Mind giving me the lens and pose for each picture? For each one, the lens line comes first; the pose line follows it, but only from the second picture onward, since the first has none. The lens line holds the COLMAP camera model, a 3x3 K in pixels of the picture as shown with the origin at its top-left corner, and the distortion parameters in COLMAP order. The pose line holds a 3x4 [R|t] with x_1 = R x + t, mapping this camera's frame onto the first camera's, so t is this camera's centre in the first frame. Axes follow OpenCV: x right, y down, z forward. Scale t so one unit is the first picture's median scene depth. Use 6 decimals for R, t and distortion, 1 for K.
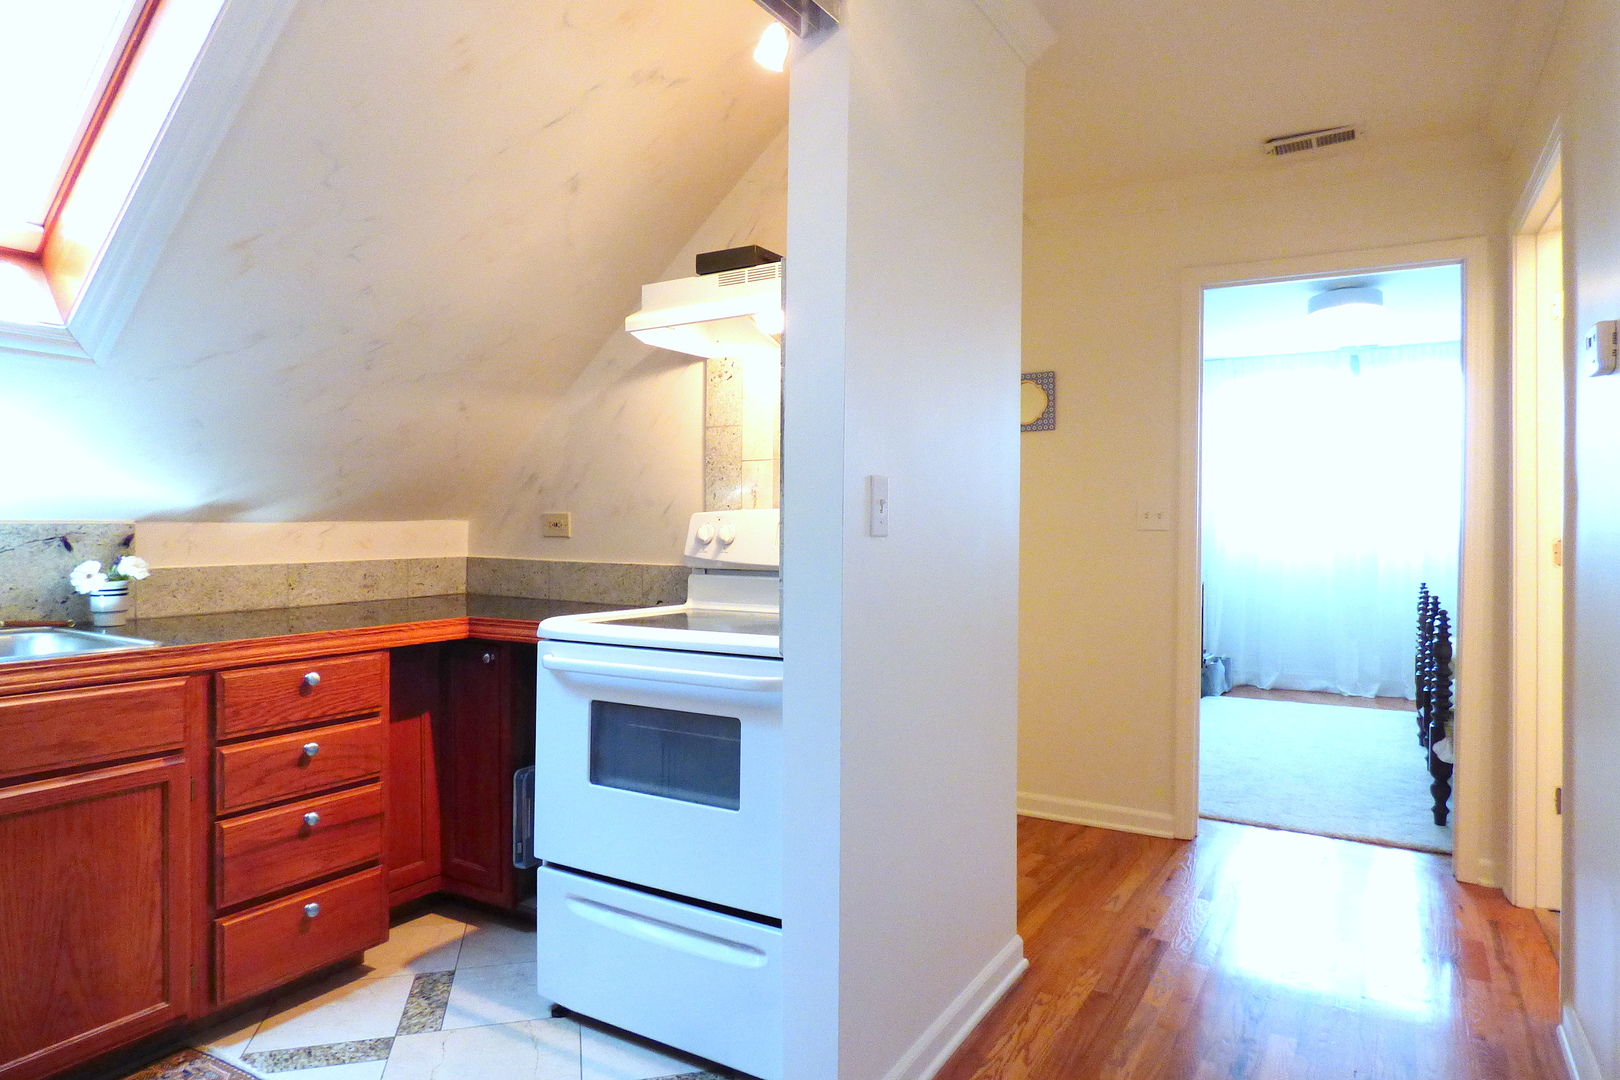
lens RADIAL K [[975.2, 0, 818.8], [0, 975.2, 529.9], [0, 0, 1]] dist [-0.013409, 0.003876]
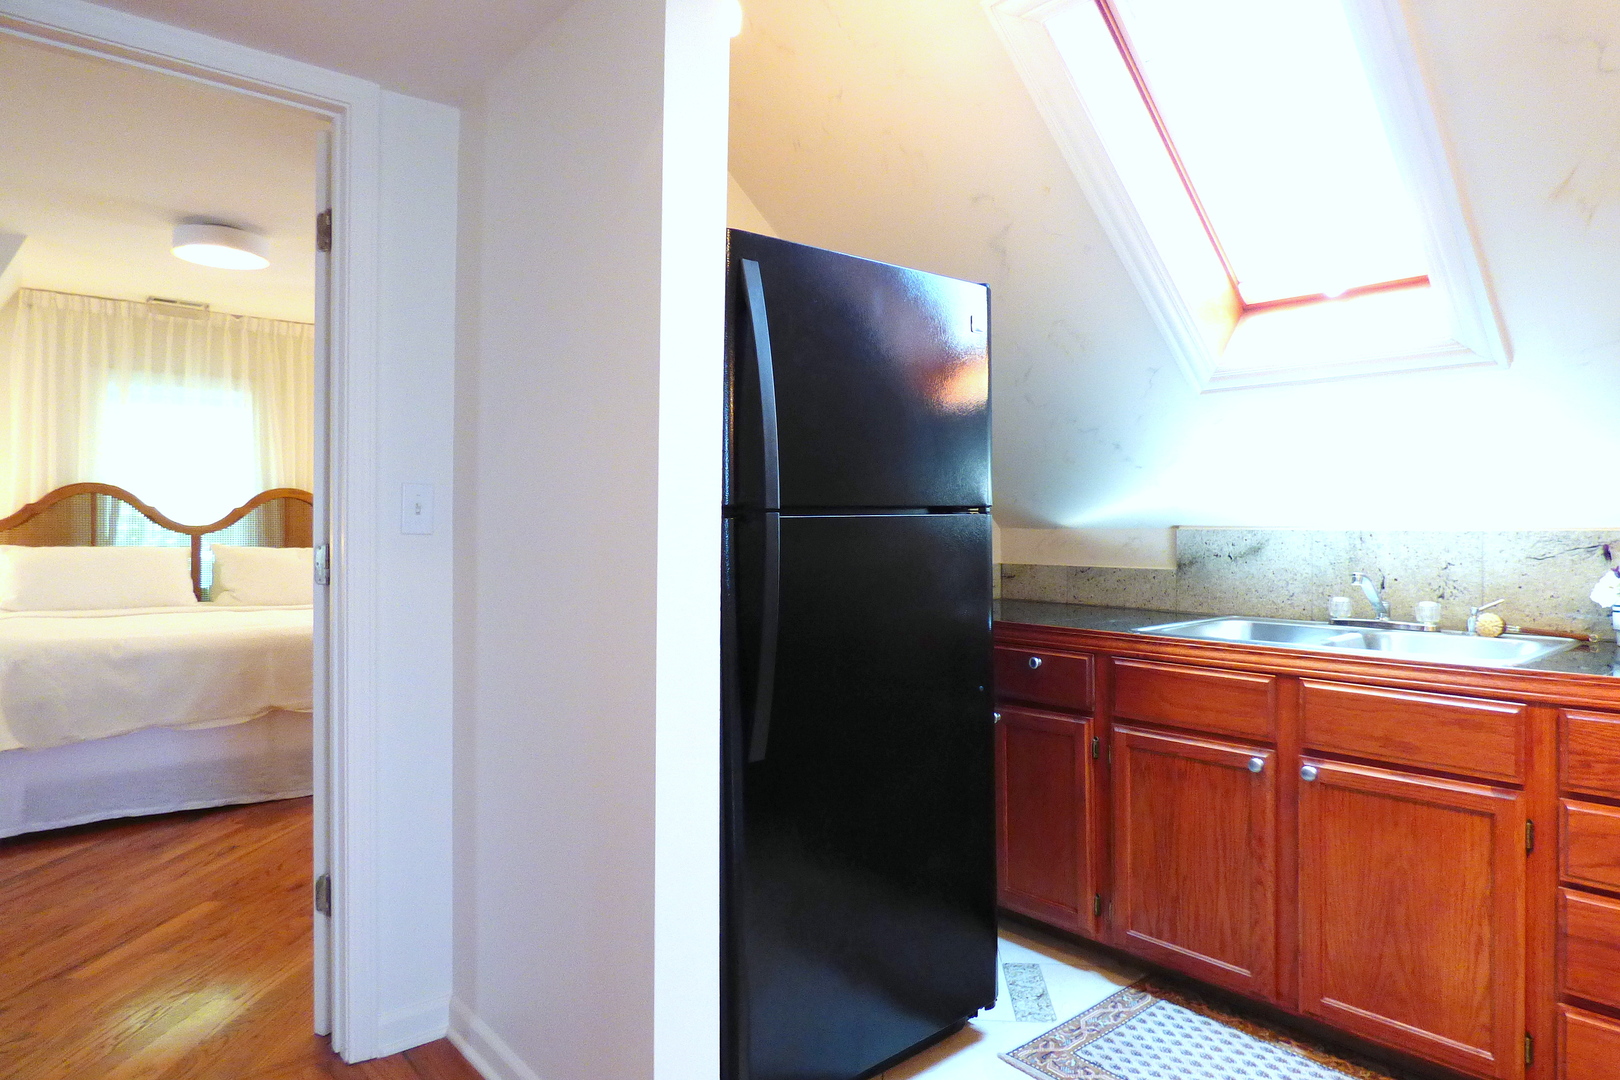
lens RADIAL K [[979.5, 0, 800.8], [0, 979.5, 538.0], [0, 0, 1]] dist [-0.006173, 0.000774]
pose [[-0.318517, 0.007848, -0.947885, 0.402855], [-0.004905, 0.999939, 0.009928, -0.005895], [0.947905, 0.007811, -0.318459, 0.672510]]
